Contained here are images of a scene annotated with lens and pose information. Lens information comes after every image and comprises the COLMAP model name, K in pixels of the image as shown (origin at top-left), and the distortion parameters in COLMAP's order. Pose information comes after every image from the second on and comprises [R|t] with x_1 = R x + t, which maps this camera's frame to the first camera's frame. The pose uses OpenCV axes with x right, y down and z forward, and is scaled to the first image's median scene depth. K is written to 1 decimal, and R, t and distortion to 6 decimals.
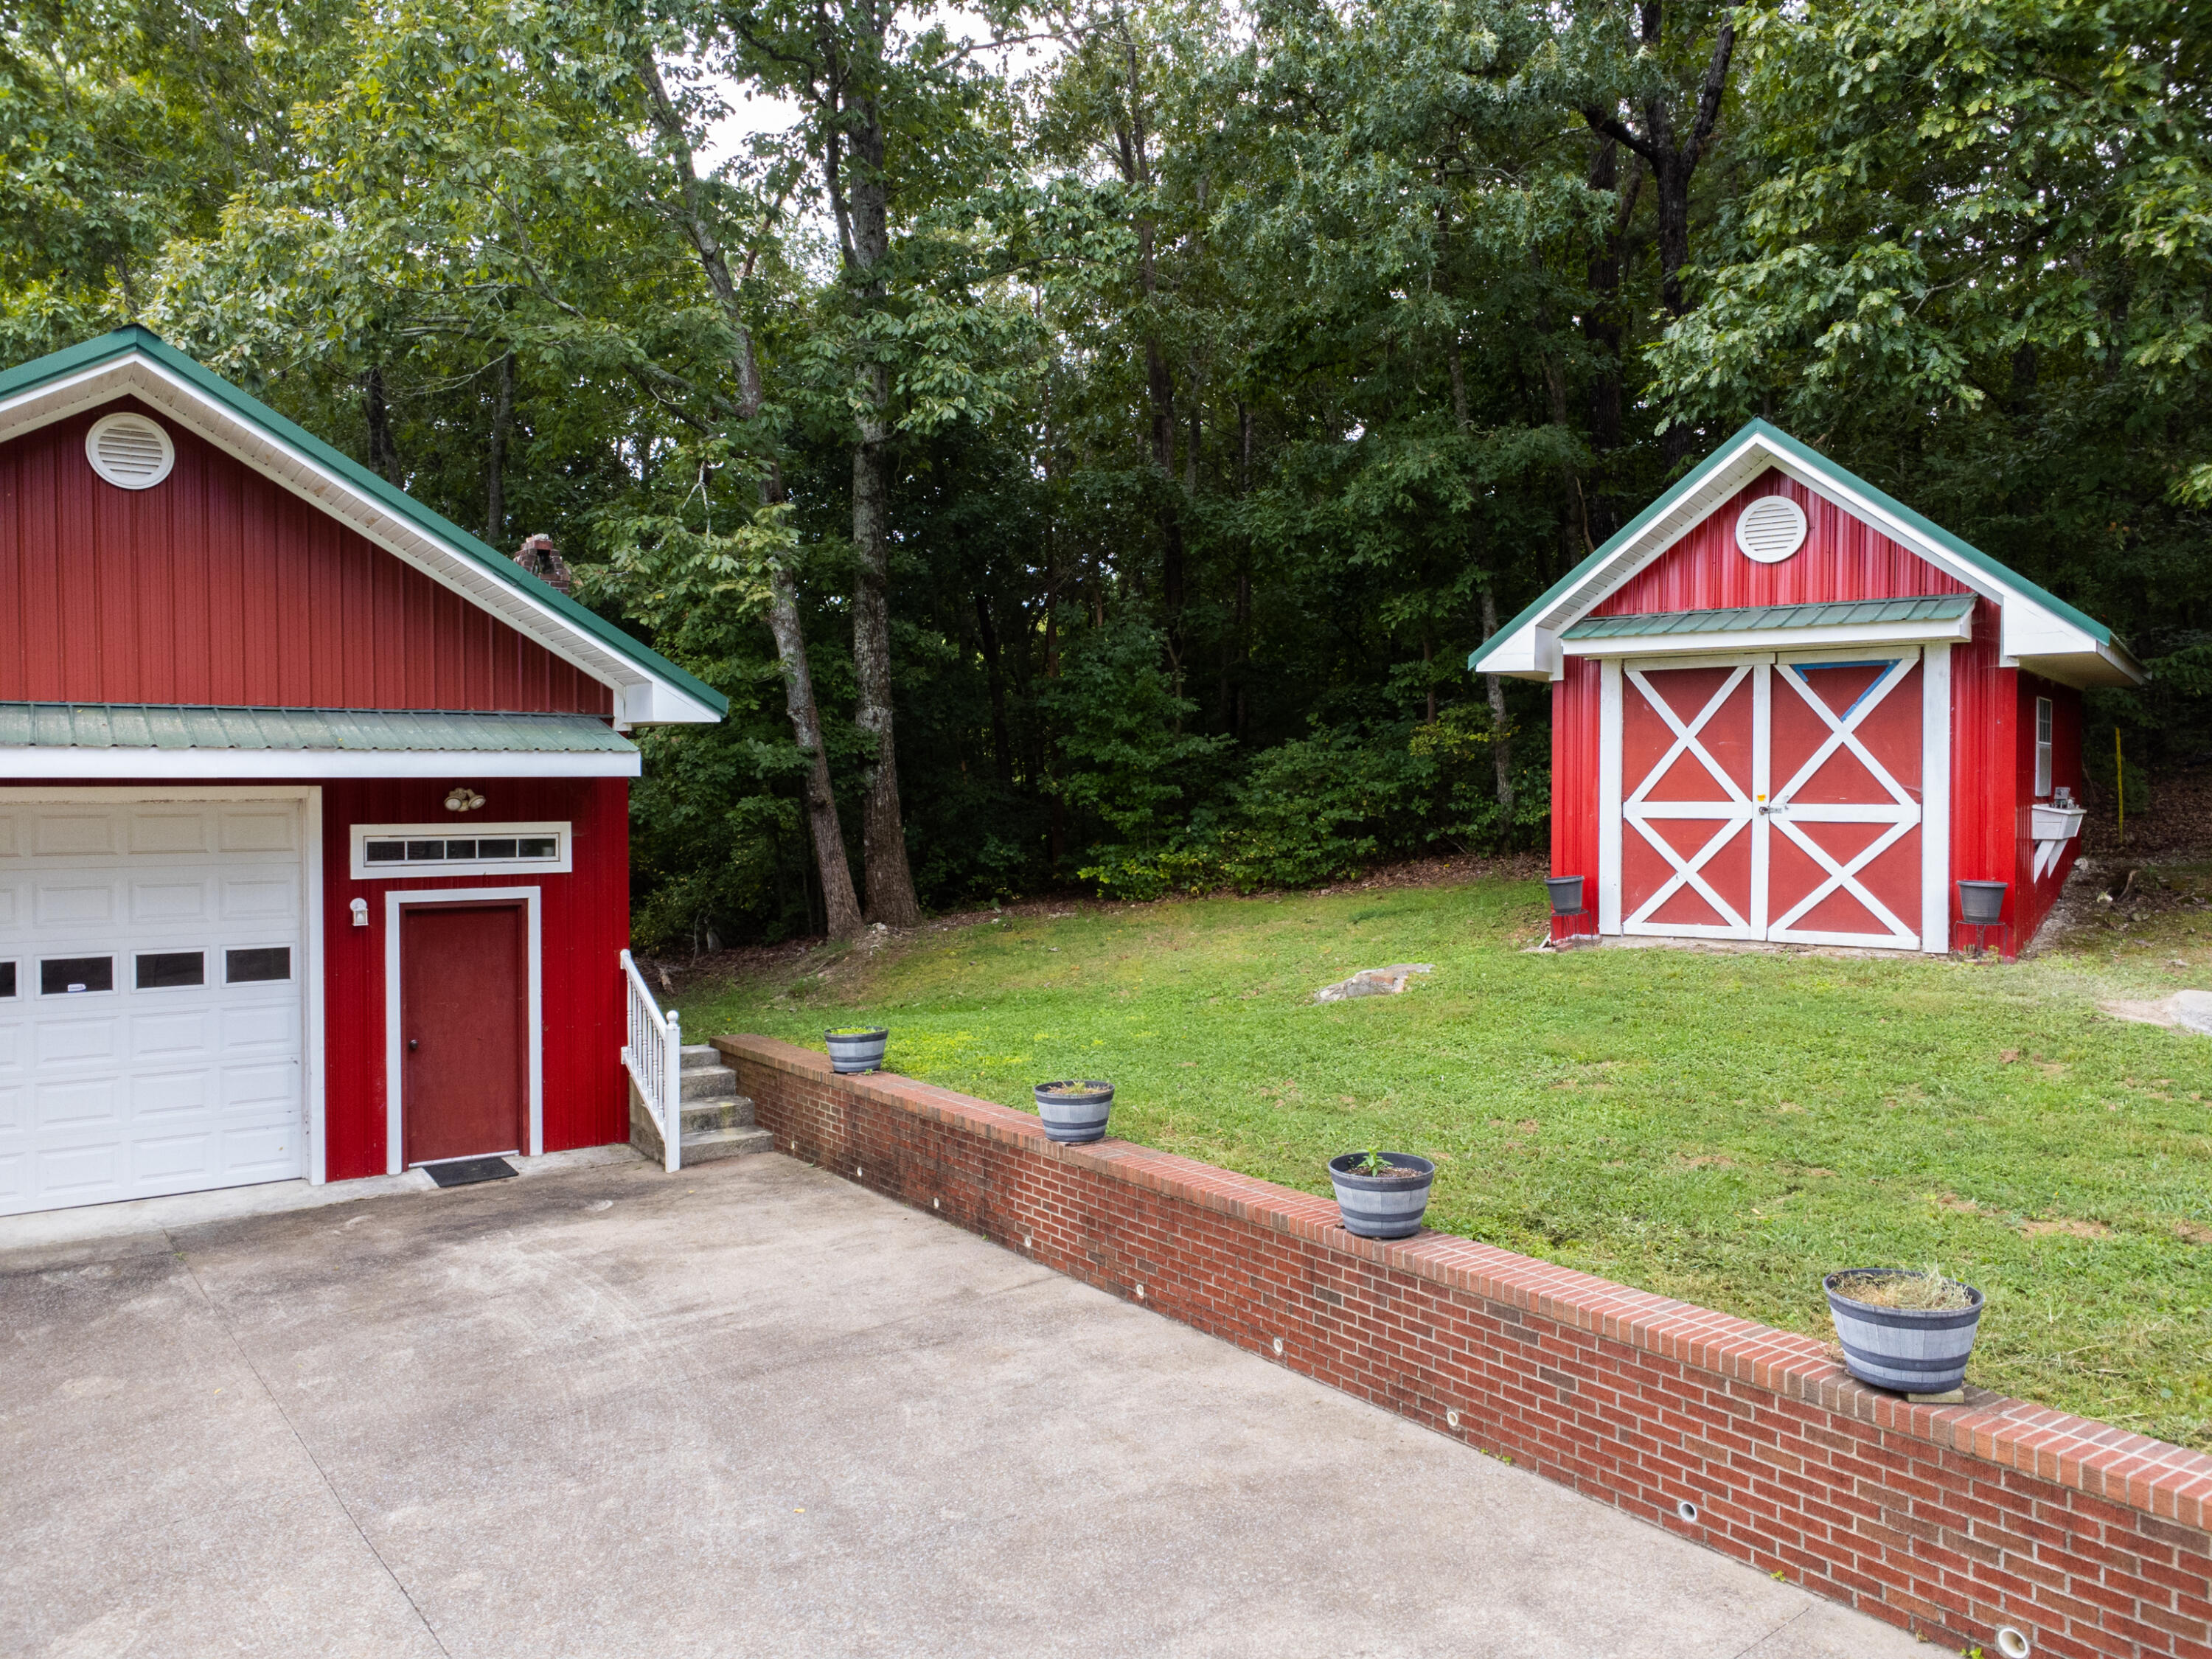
lens RADIAL K [[1576.0, 0, 1106.0], [0, 1576.0, 829.5], [0, 0, 1]] dist [0.004335, -0.000200]
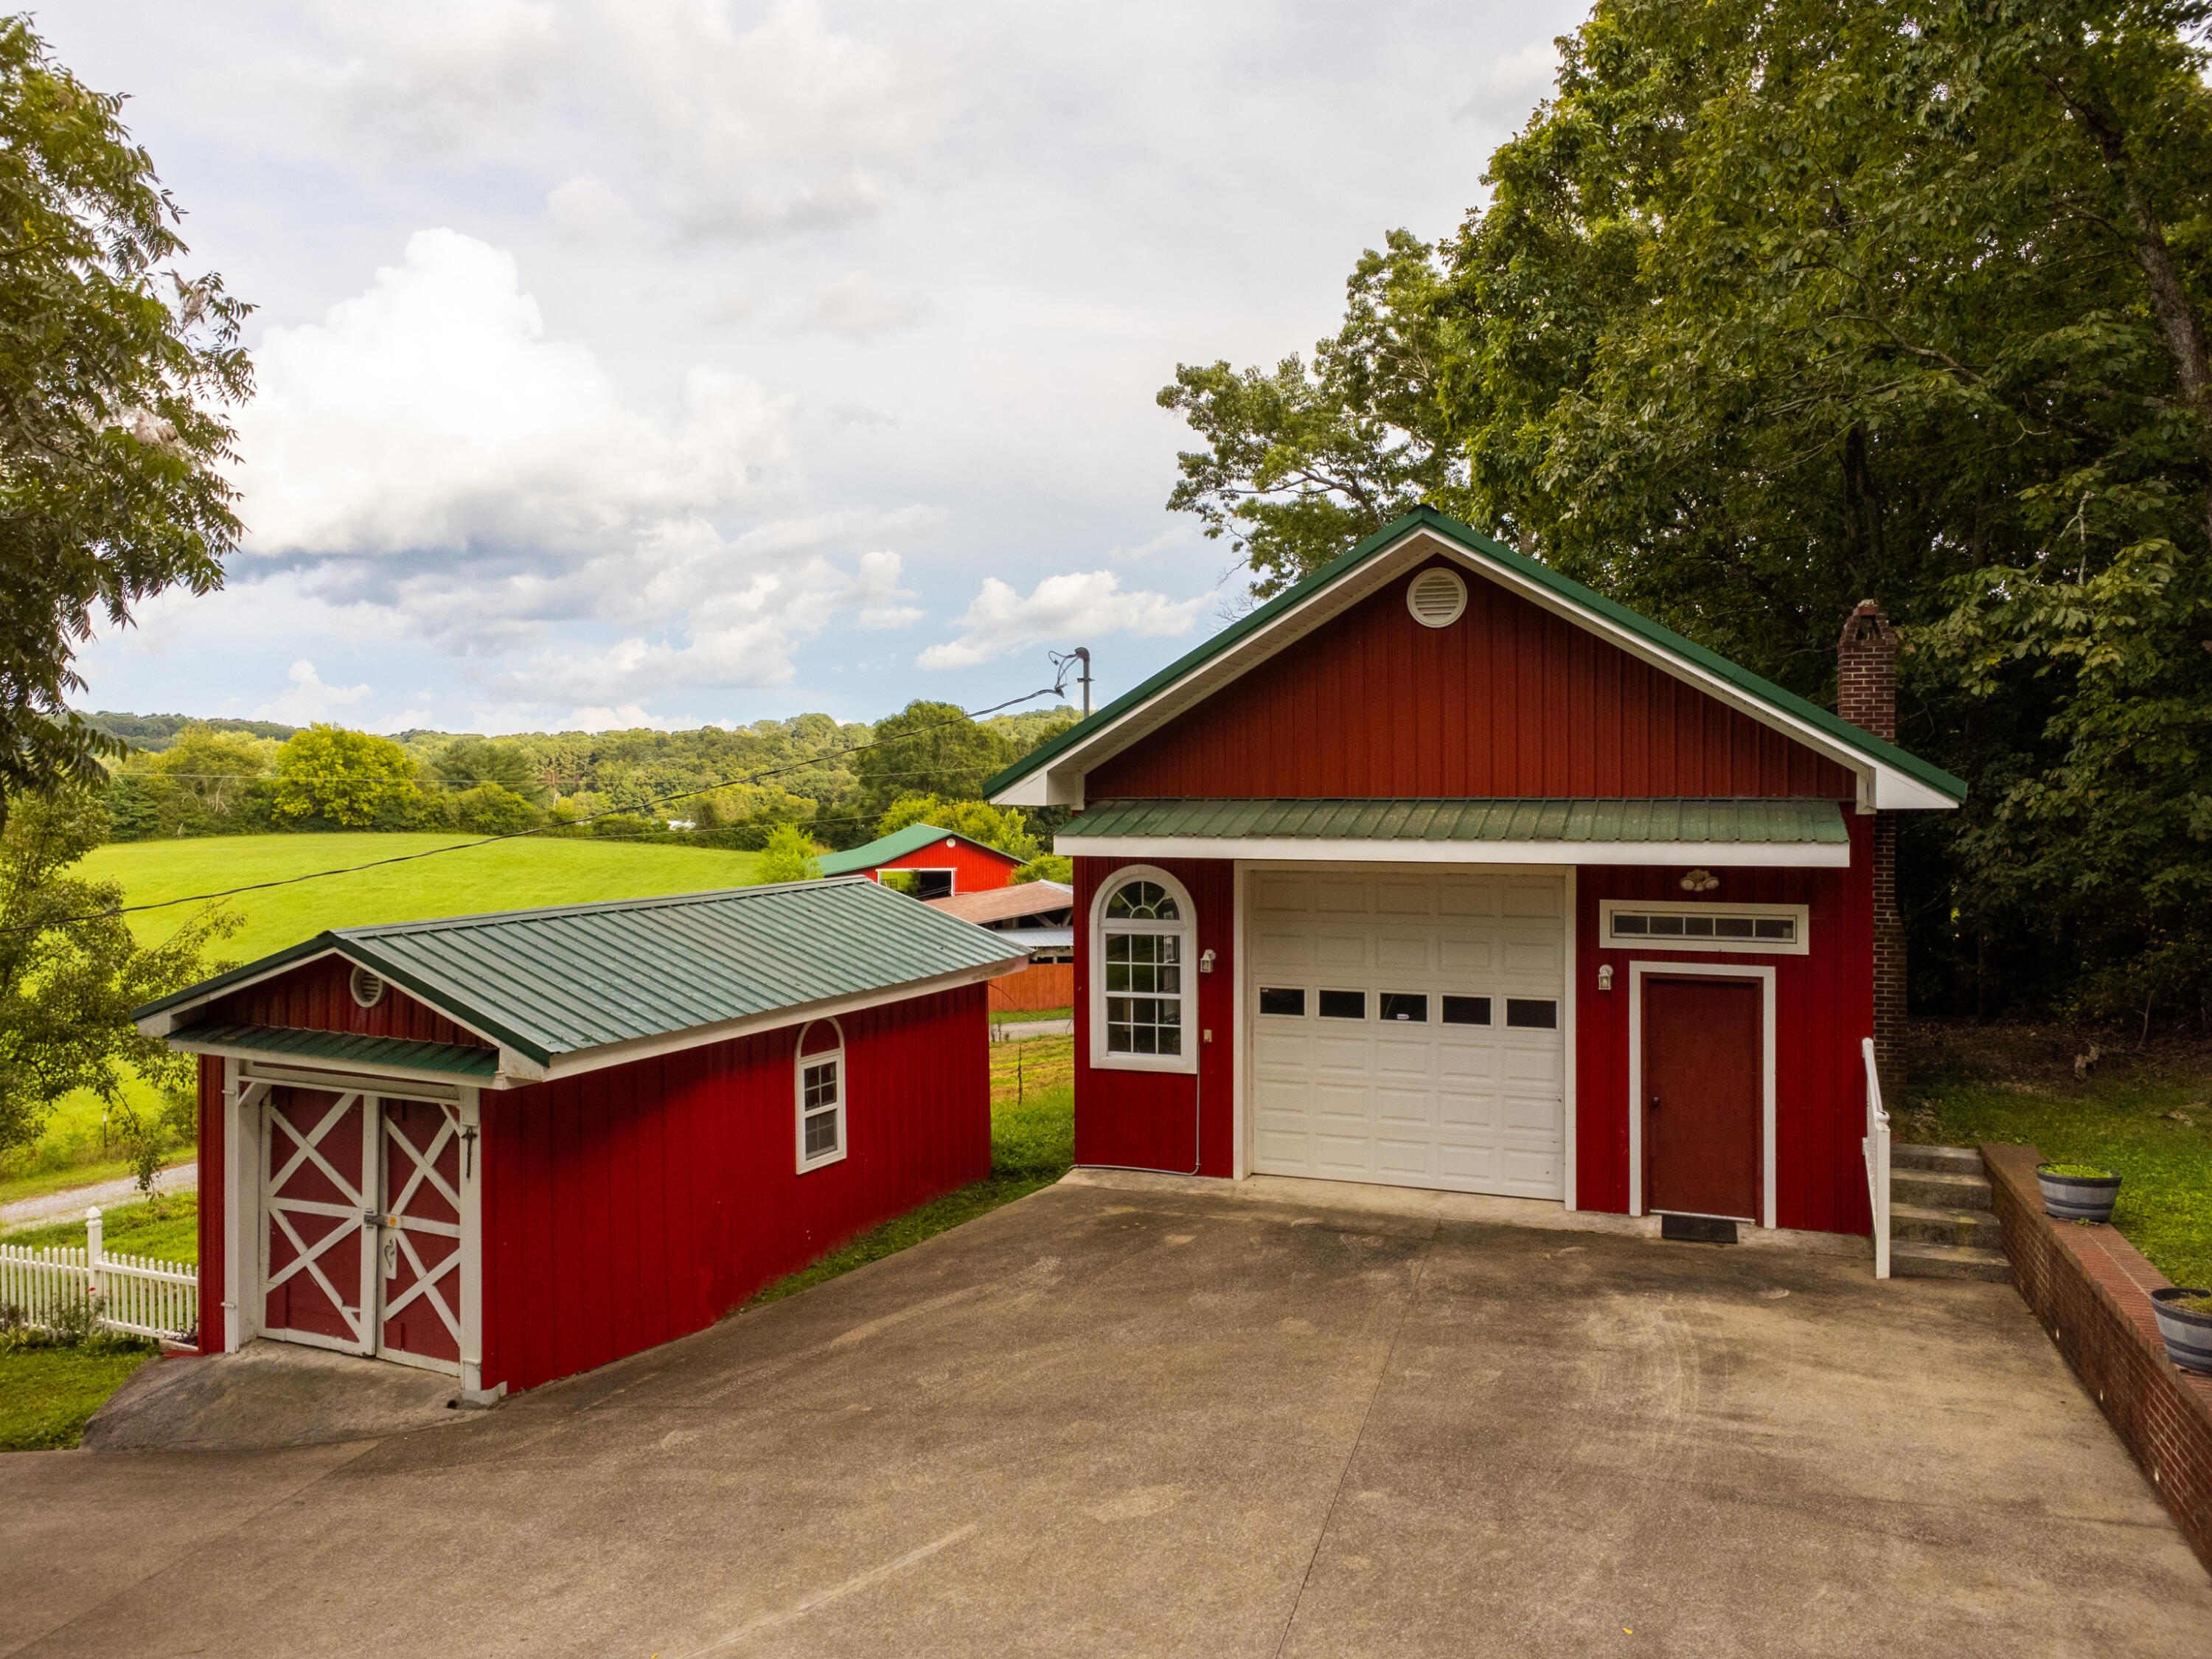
lens RADIAL K [[1588.9, 0, 1105.9], [0, 1588.9, 812.6], [0, 0, 1]] dist [0.015464, 0.000142]
pose [[0.574602, 0.014805, -0.818299, 0.288474], [-0.024854, 0.999691, 0.000635, -0.065535], [0.818055, 0.019973, 0.574793, 0.055253]]
